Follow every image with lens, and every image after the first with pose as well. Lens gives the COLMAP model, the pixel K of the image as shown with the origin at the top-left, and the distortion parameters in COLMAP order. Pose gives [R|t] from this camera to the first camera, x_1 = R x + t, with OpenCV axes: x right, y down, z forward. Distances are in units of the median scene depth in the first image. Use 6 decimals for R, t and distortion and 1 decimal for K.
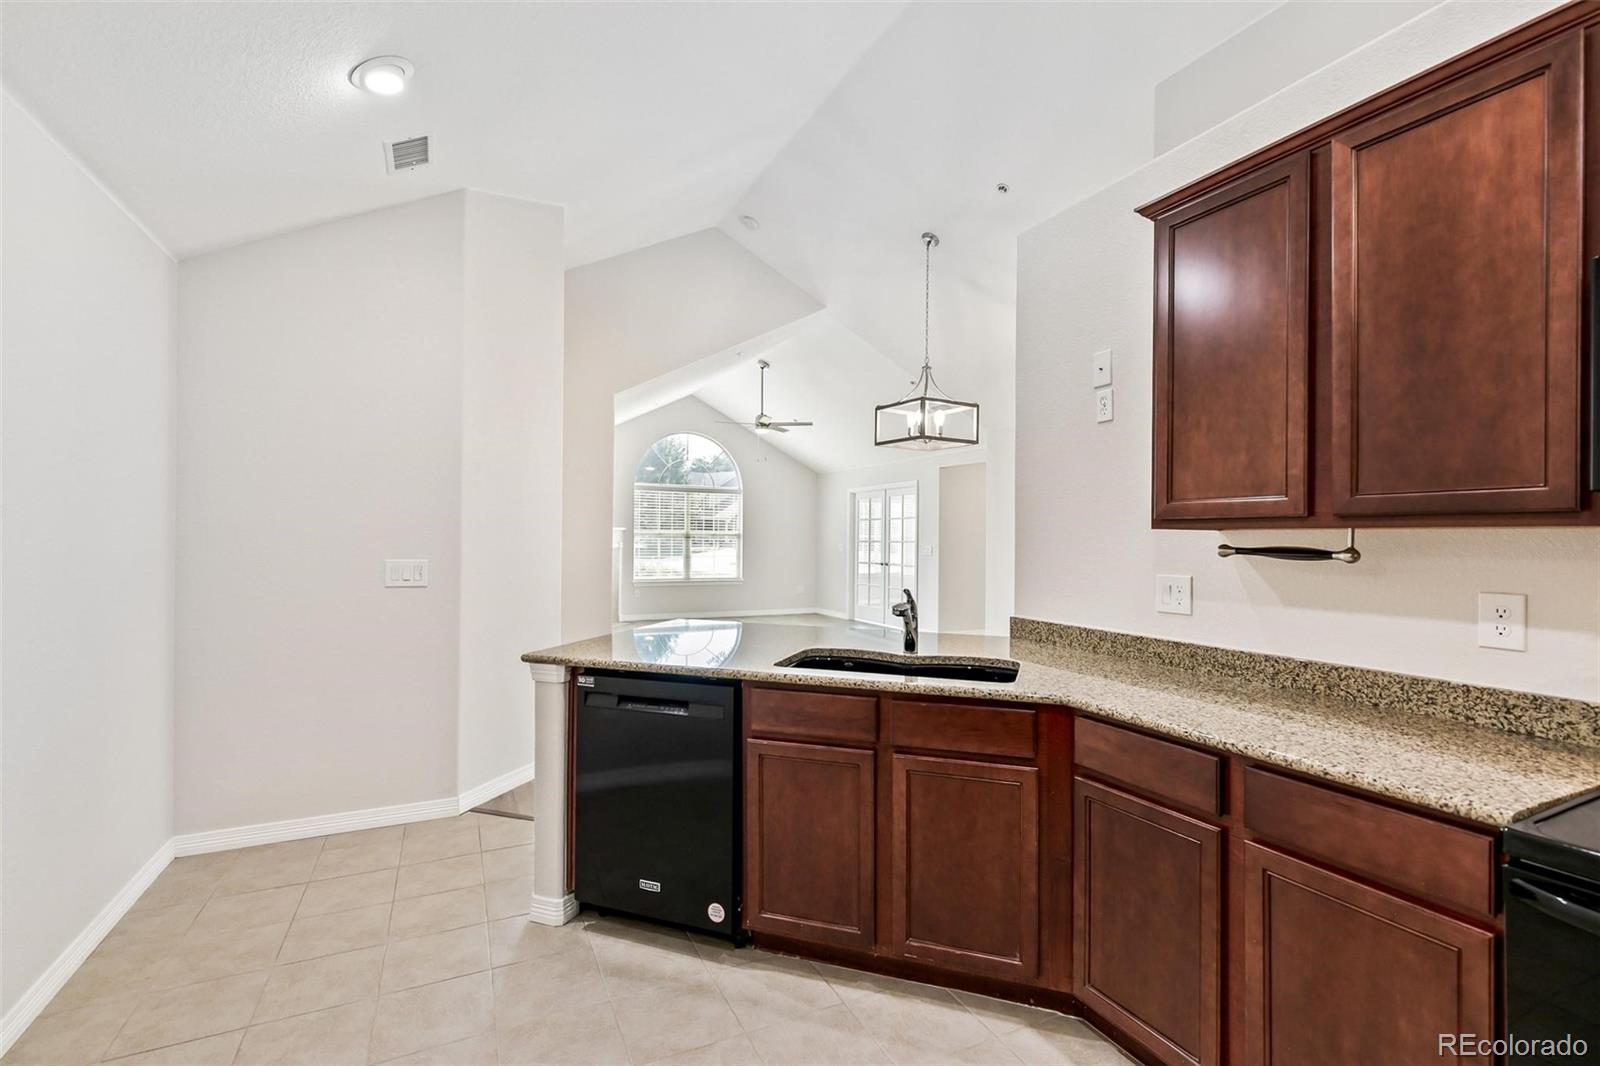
lens RADIAL K [[726.2, 0, 800.1], [0, 726.2, 532.7], [0, 0, 1]] dist [0.007383, -0.000709]
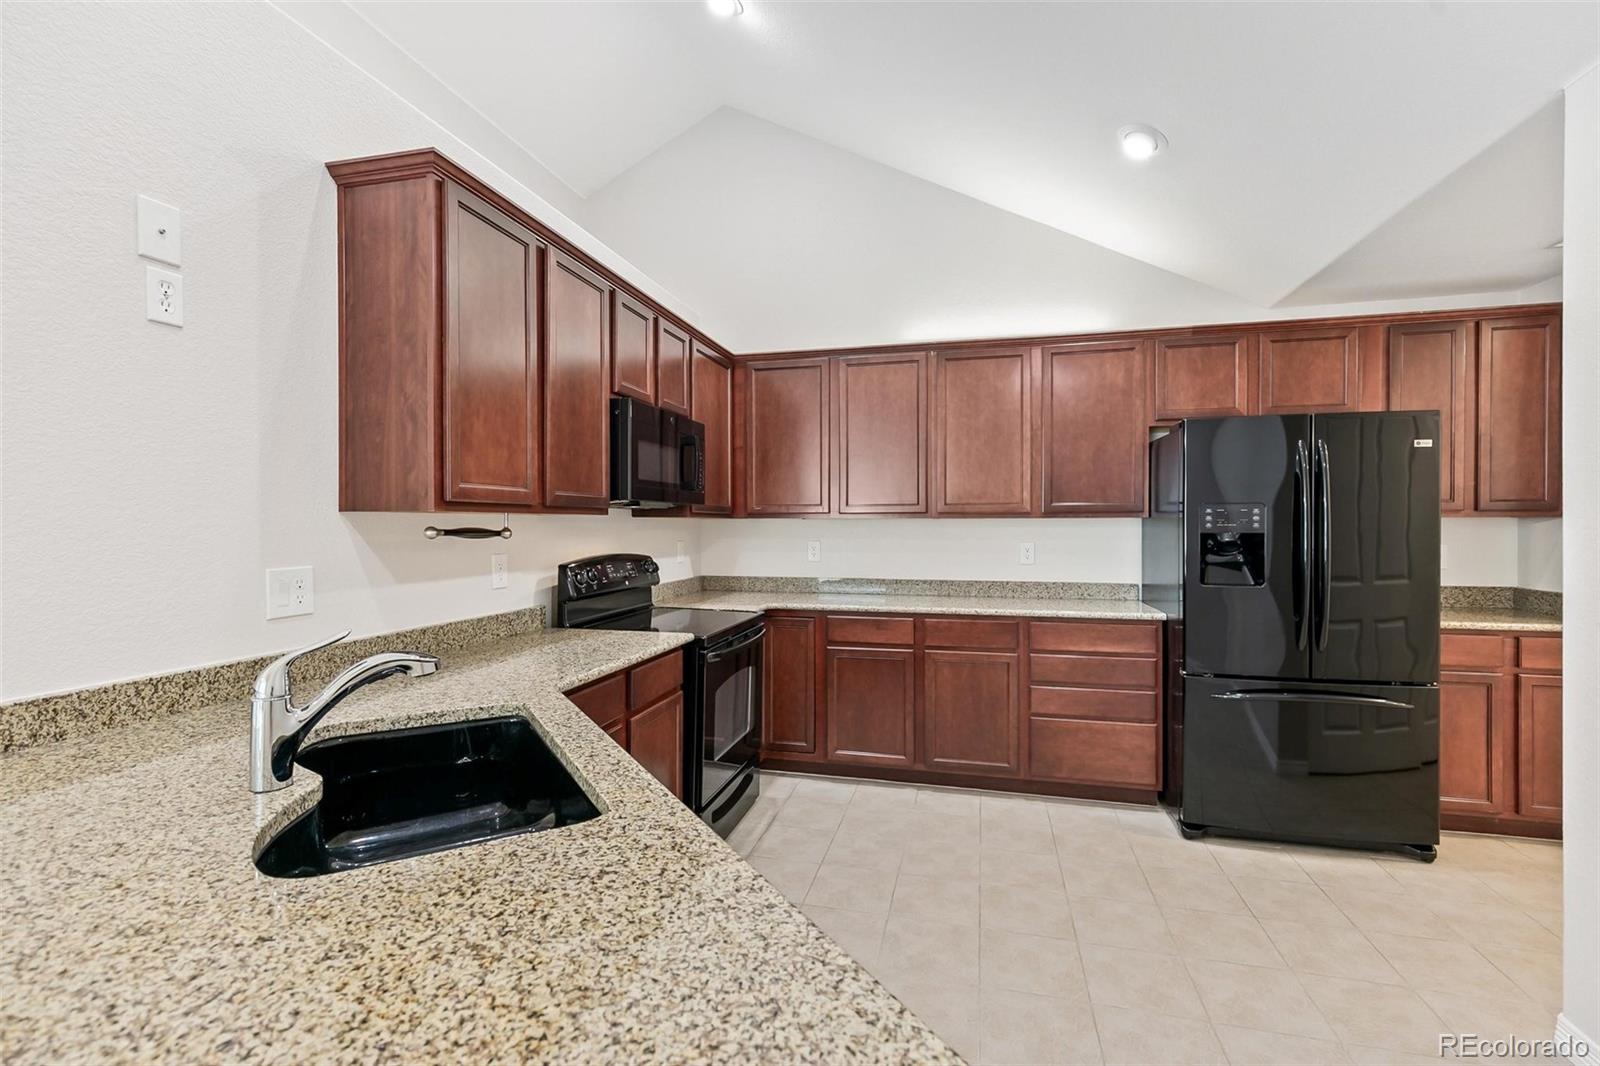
lens RADIAL K [[726.2, 0, 792.8], [0, 726.2, 529.5], [0, 0, 1]] dist [0.007383, -0.000709]
pose [[-0.765174, -0.010846, 0.643732, -0.458892], [-0.008864, 0.999941, 0.006311, 0.008936], [-0.643762, -0.000877, -0.765225, 1.432569]]
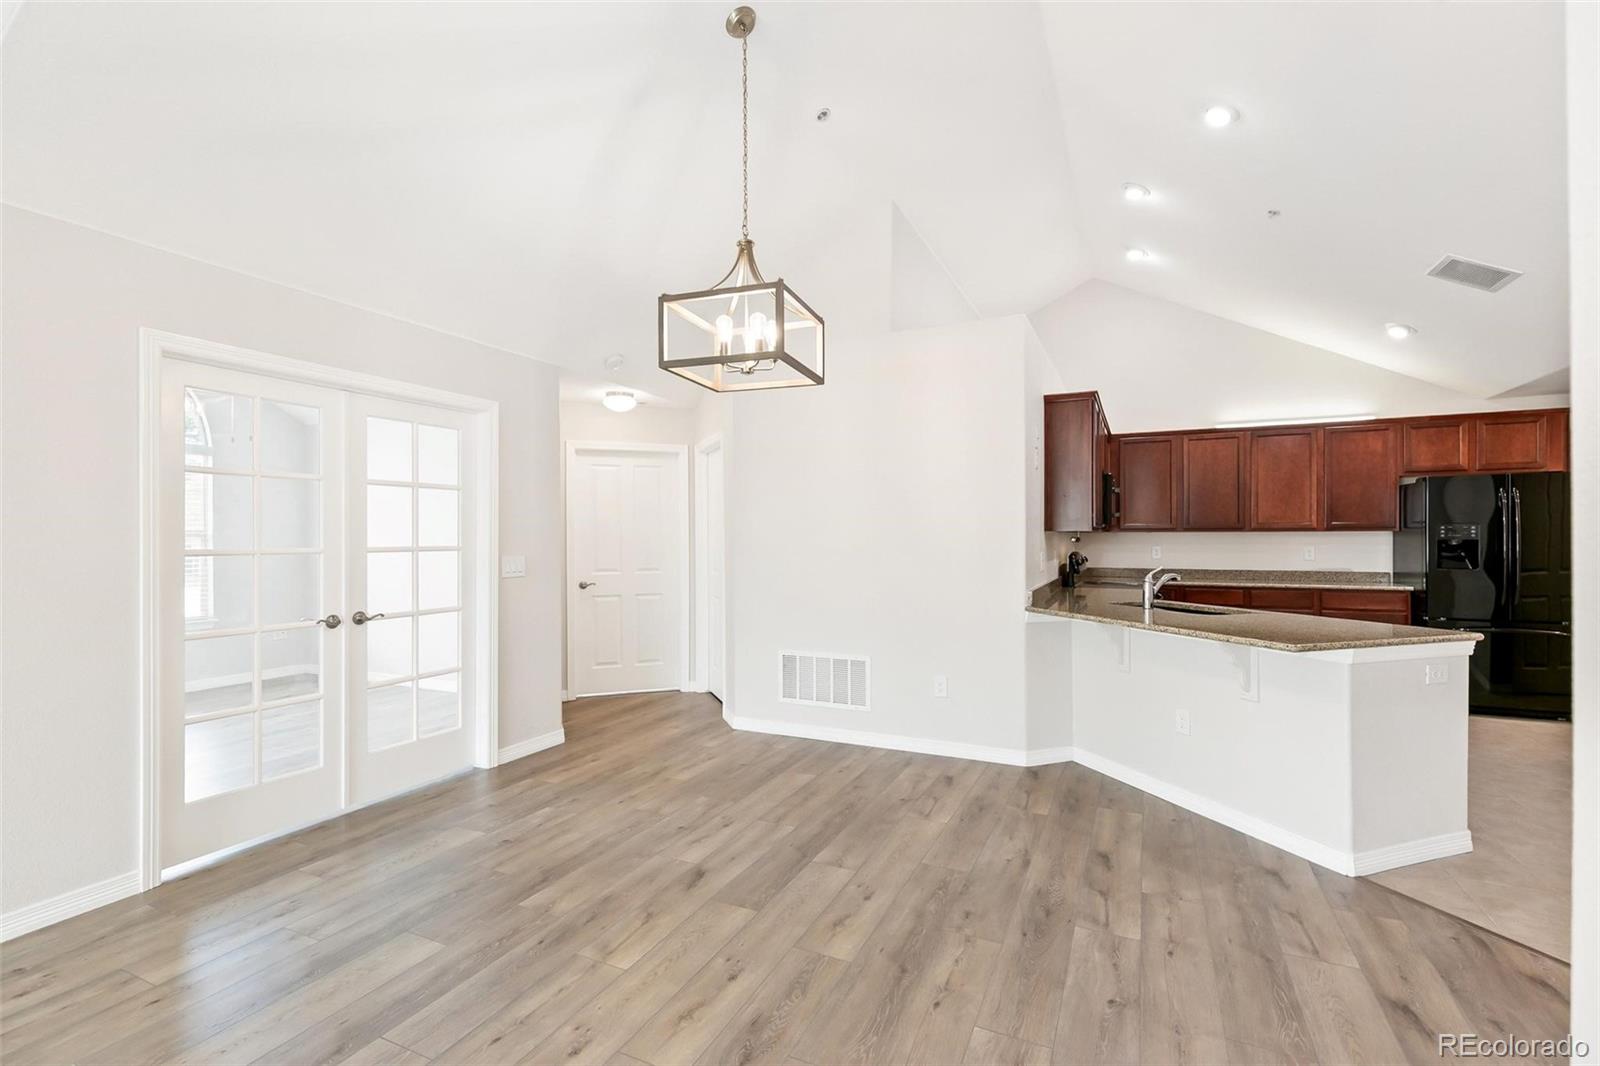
lens RADIAL K [[726.2, 0, 797.4], [0, 726.2, 536.6], [0, 0, 1]] dist [0.007383, -0.000709]
pose [[-0.628898, -0.006679, 0.777459, -0.726718], [-0.006889, 0.999972, 0.003019, 0.013653], [-0.777458, -0.003457, -0.628926, 3.155495]]
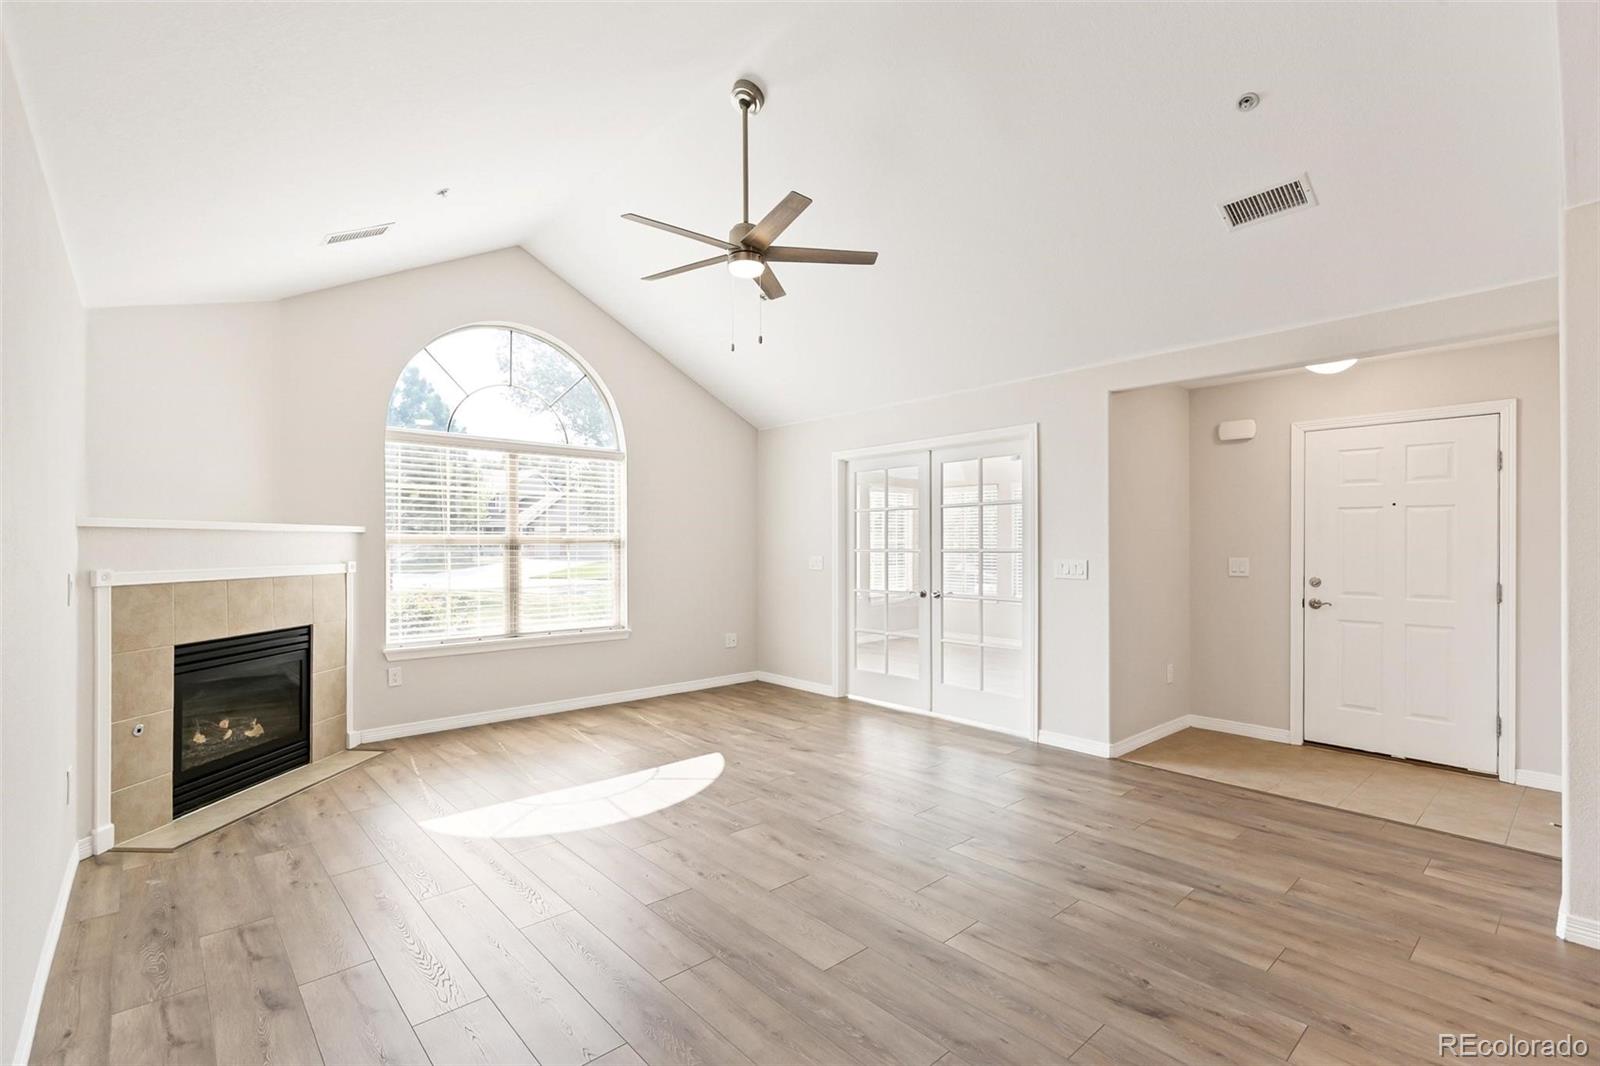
lens RADIAL K [[726.2, 0, 799.3], [0, 726.2, 546.3], [0, 0, 1]] dist [0.007383, -0.000709]
pose [[0.962565, -0.011880, 0.270789, -0.570984], [0.009420, 0.999902, 0.010382, 0.013108], [-0.270886, -0.007442, 0.962583, 2.705141]]
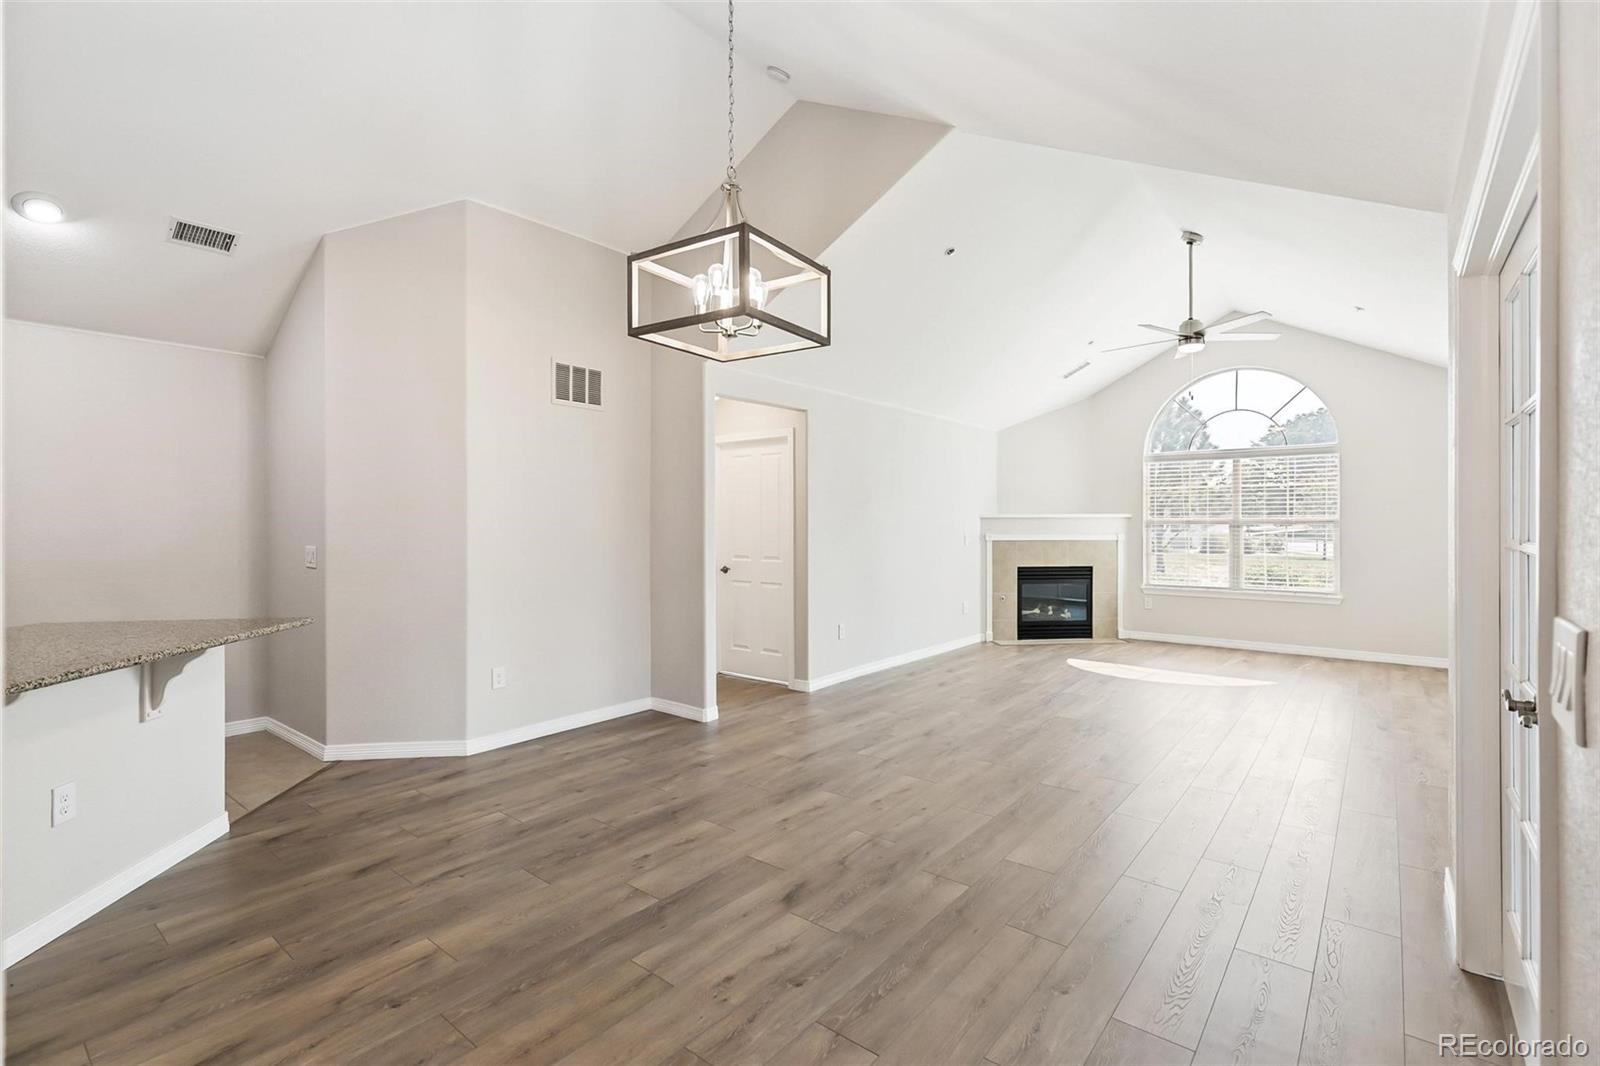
lens RADIAL K [[726.2, 0, 797.9], [0, 726.2, 525.2], [0, 0, 1]] dist [0.007383, -0.000709]
pose [[0.425327, -0.009861, -0.904986, 1.523769], [0.011043, 0.999923, -0.005706, 0.026997], [0.904972, -0.007567, 0.425403, 1.958439]]
